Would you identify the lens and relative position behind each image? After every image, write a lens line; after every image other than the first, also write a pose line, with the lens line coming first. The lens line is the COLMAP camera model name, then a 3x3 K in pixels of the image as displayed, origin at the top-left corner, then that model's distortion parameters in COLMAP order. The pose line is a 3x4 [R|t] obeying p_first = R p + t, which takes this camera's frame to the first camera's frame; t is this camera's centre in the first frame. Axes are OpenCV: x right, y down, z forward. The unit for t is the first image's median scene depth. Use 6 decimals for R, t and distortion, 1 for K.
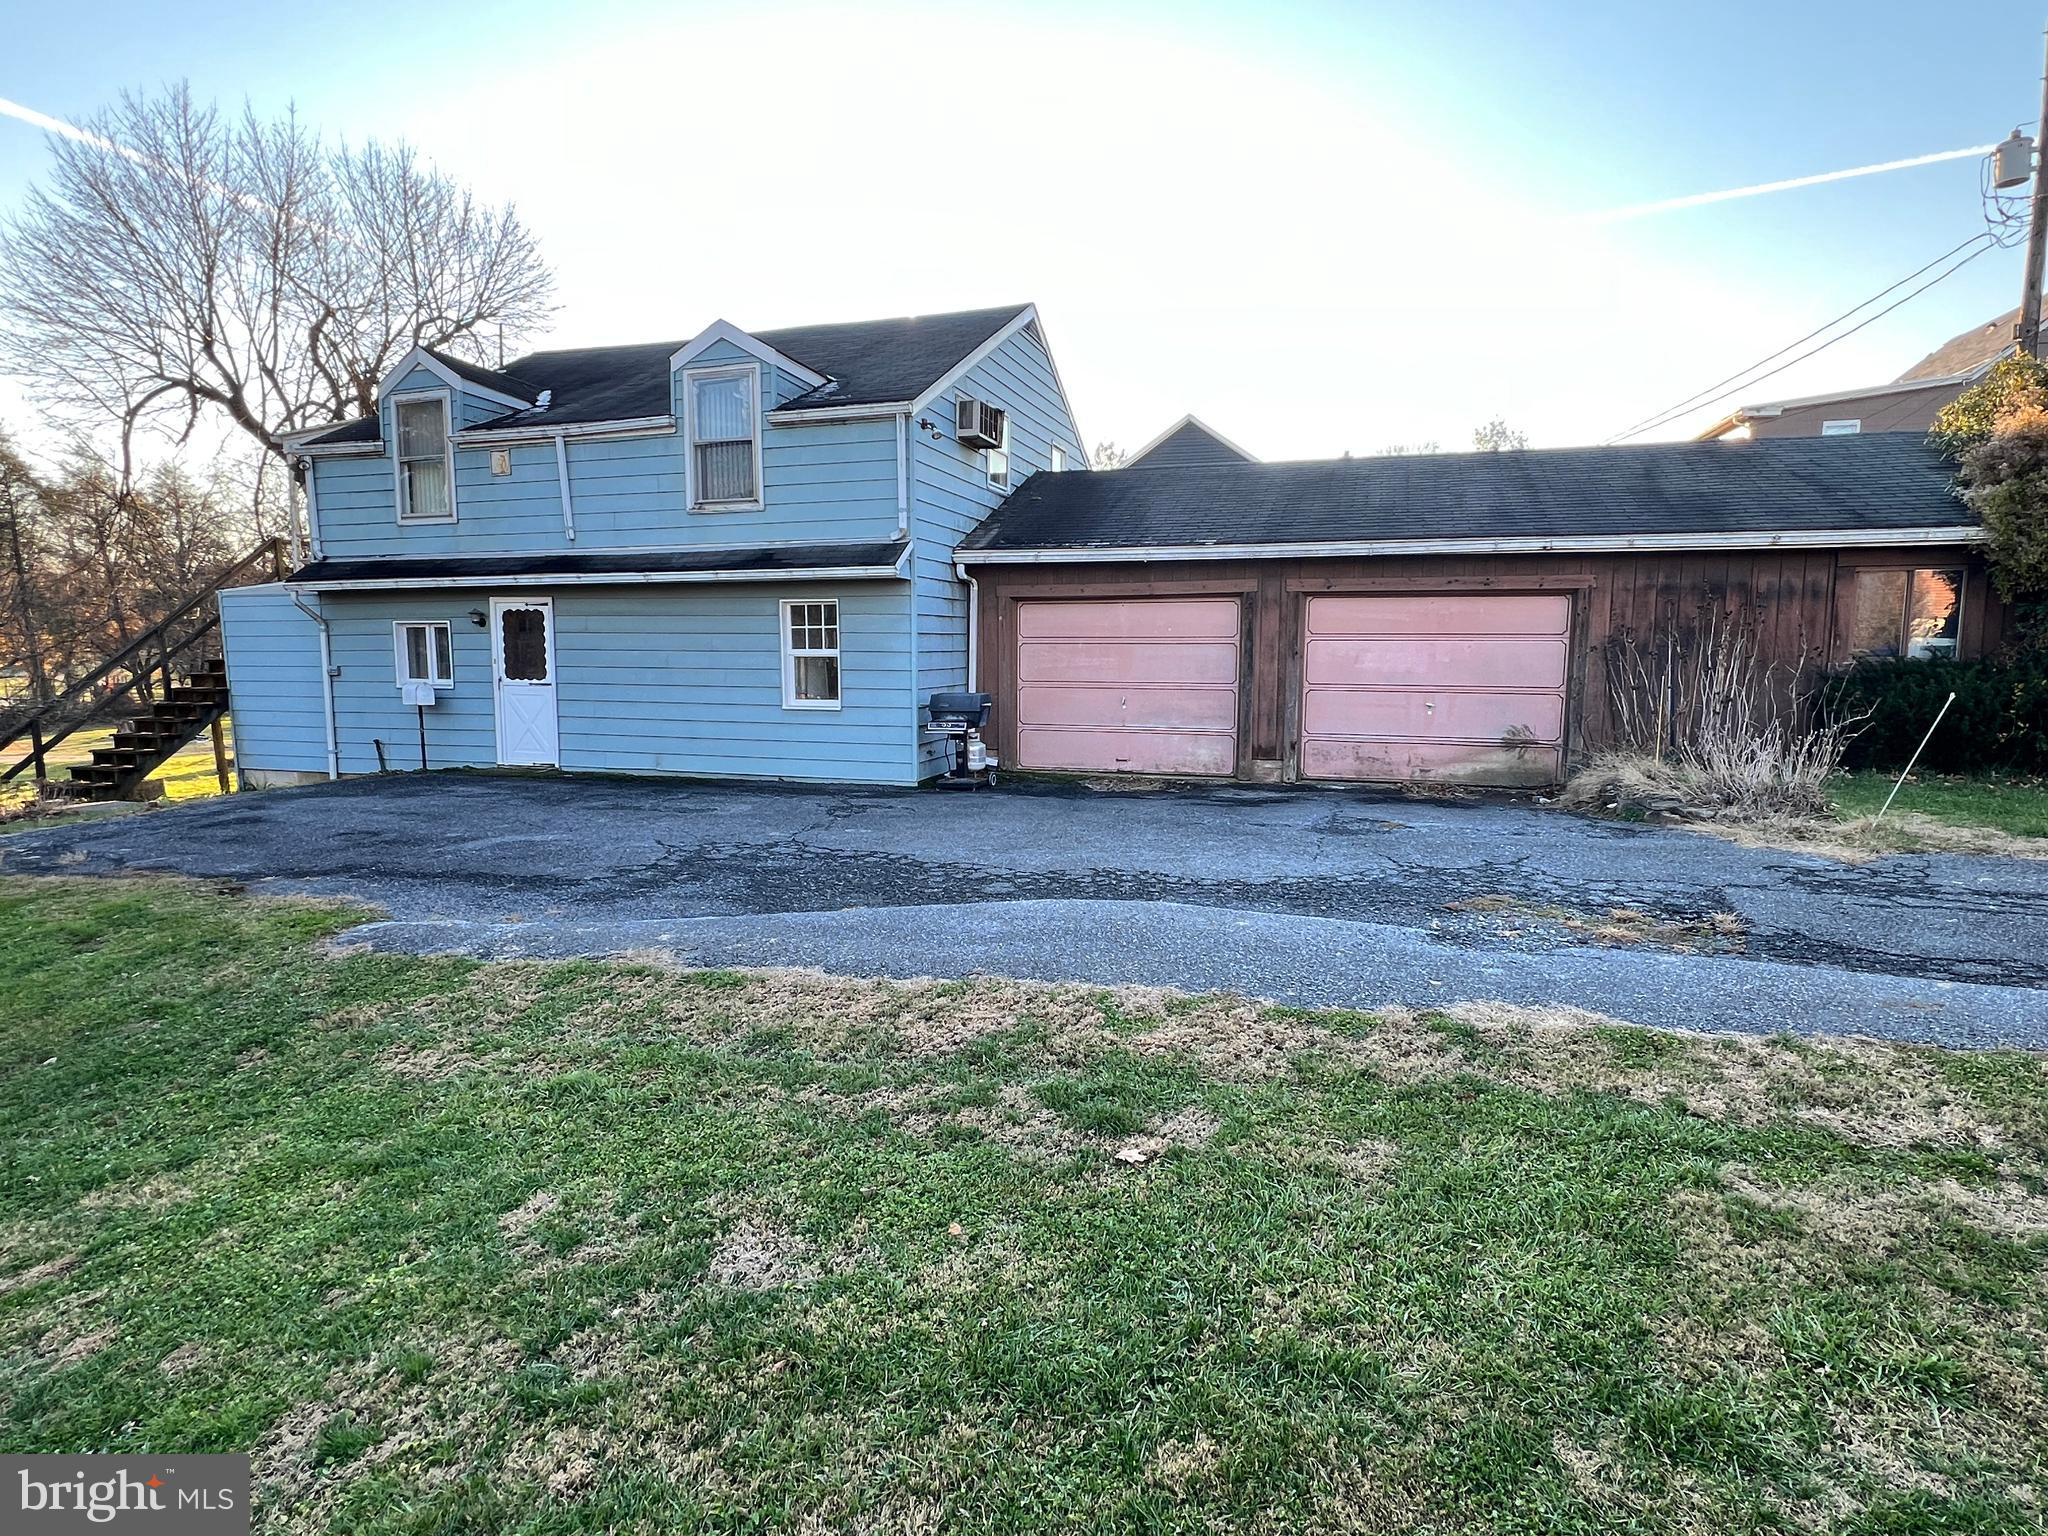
lens RADIAL K [[1091.6, 0, 1016.7], [0, 1091.6, 763.6], [0, 0, 1]] dist [0.004164, -0.000060]
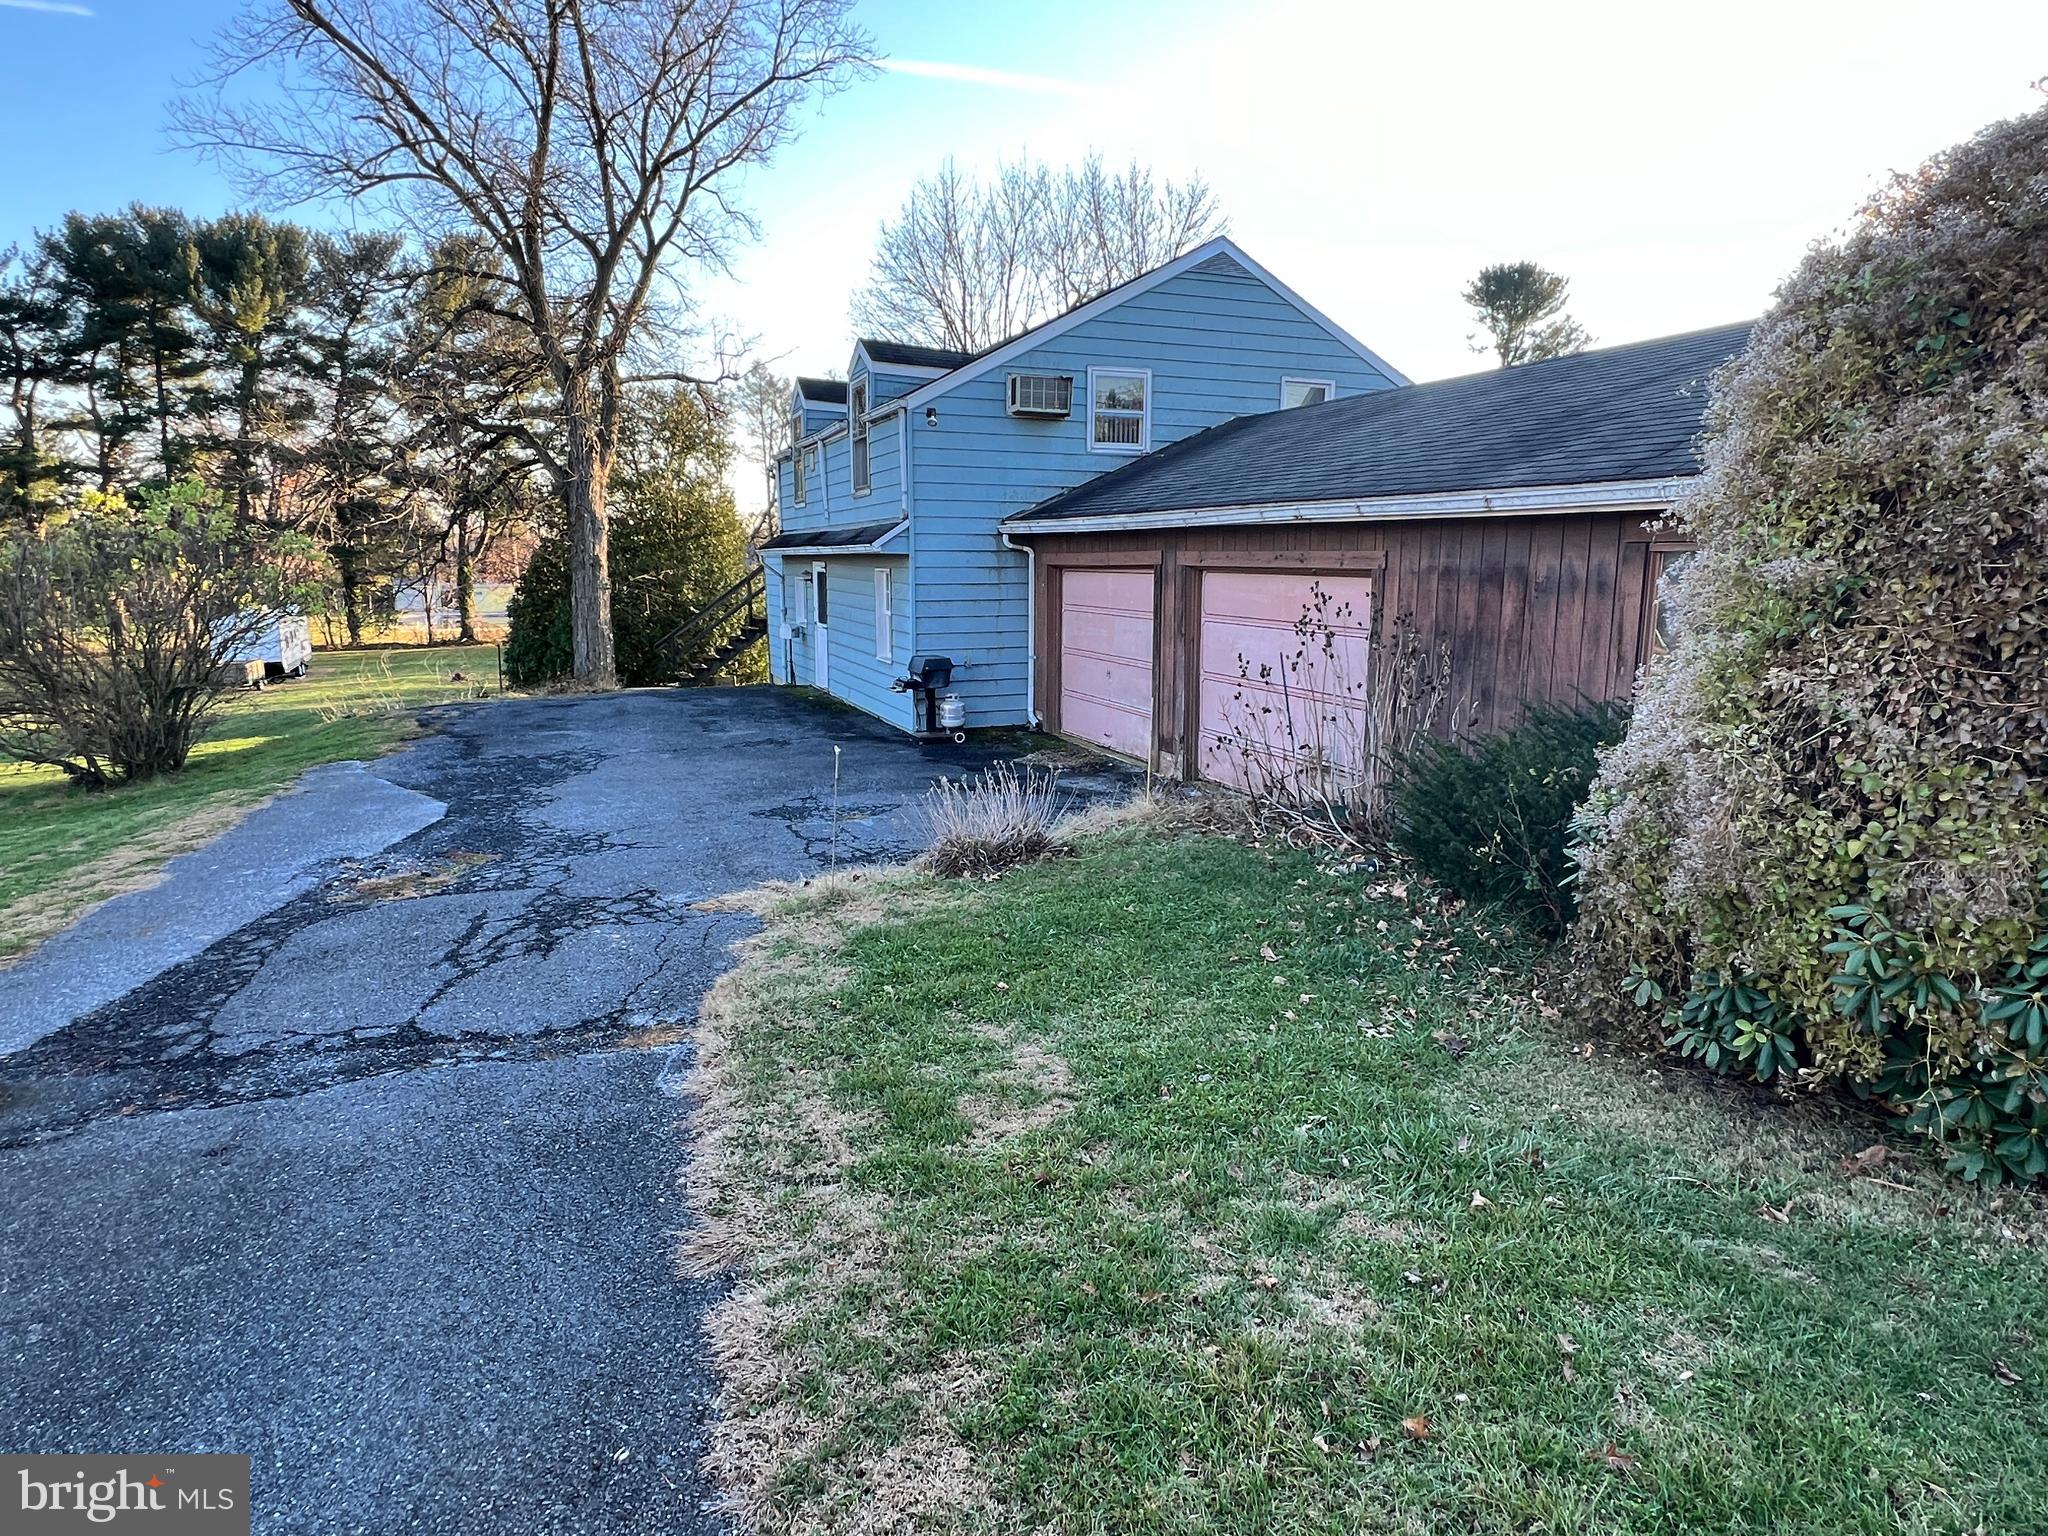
lens RADIAL K [[1139.0, 0, 1028.0], [0, 1139.0, 771.0], [0, 0, 1]] dist [-0.005982, -0.001124]
pose [[0.651541, 0.142166, -0.745173, 0.844833], [-0.090849, 0.989836, 0.109411, -0.079186], [0.753154, -0.003588, 0.657835, 0.288924]]
